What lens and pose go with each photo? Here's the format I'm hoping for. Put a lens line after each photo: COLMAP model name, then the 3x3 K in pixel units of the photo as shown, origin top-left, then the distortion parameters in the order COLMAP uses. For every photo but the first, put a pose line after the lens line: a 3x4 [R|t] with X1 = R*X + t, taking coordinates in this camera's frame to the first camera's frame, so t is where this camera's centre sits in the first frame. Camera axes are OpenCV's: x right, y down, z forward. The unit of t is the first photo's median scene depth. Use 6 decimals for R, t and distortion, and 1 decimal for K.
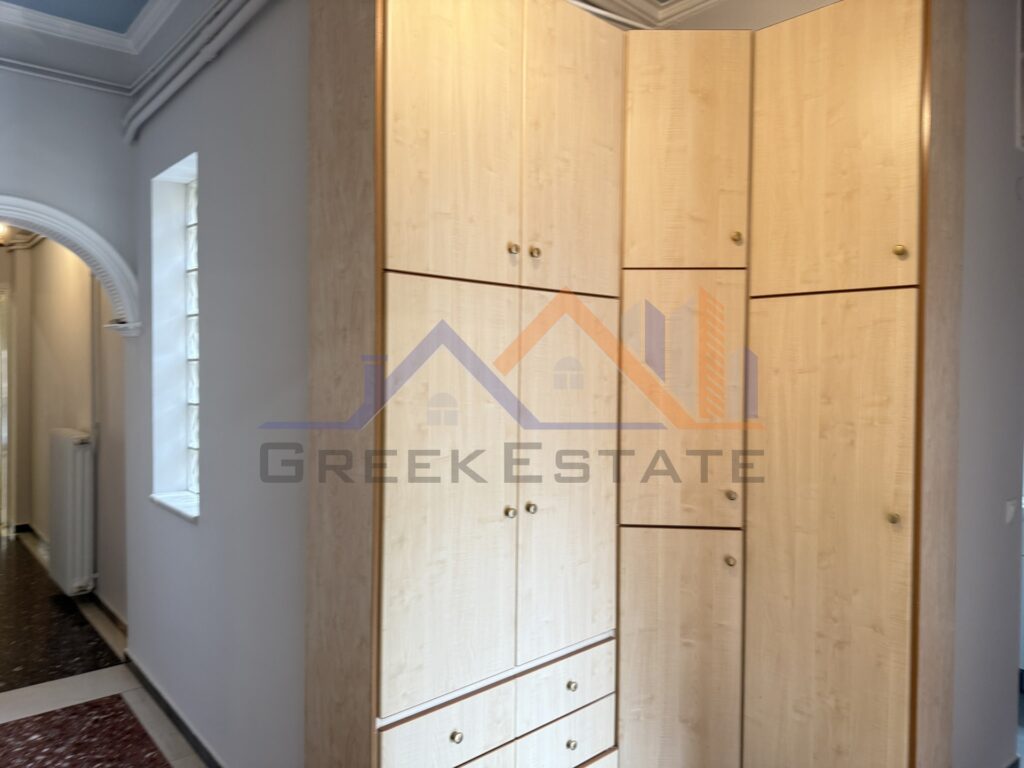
lens RADIAL K [[719.6, 0, 507.8], [0, 719.6, 380.1], [0, 0, 1]] dist [0.064405, -0.104003]
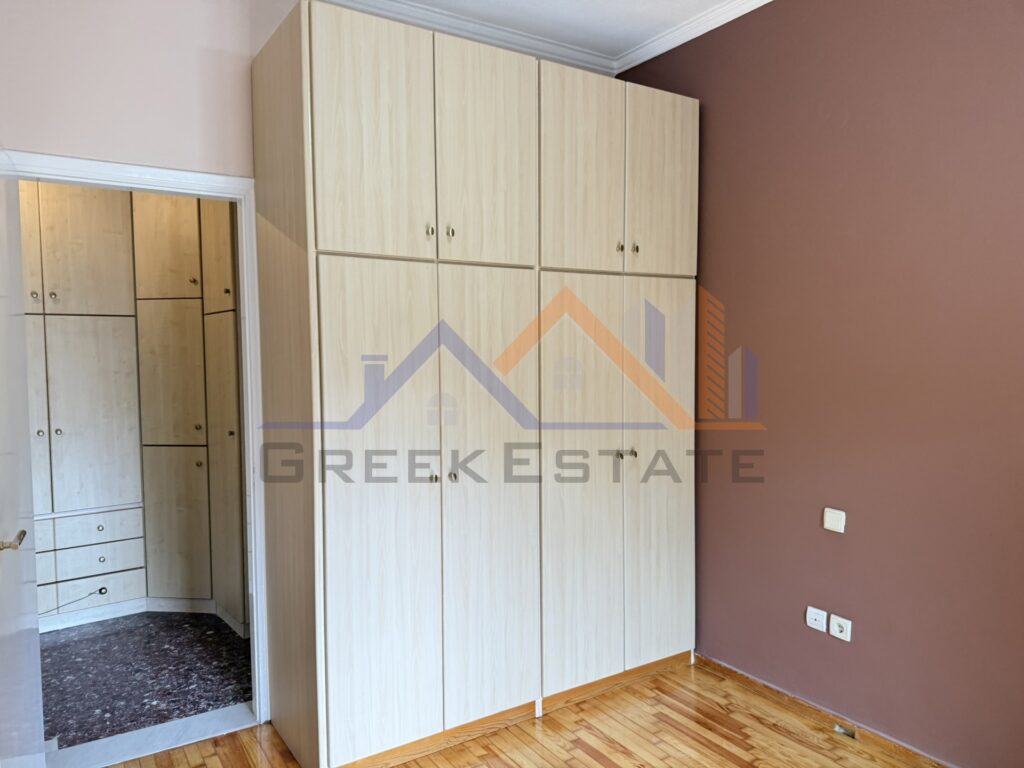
lens RADIAL K [[777.0, 0, 512.8], [0, 777.0, 420.5], [0, 0, 1]] dist [-0.026681, -0.001725]
pose [[0.995340, -0.006509, -0.096204, 0.119262], [0.011002, 0.998870, 0.046238, 0.006126], [0.095794, -0.047081, 0.994287, -0.076450]]
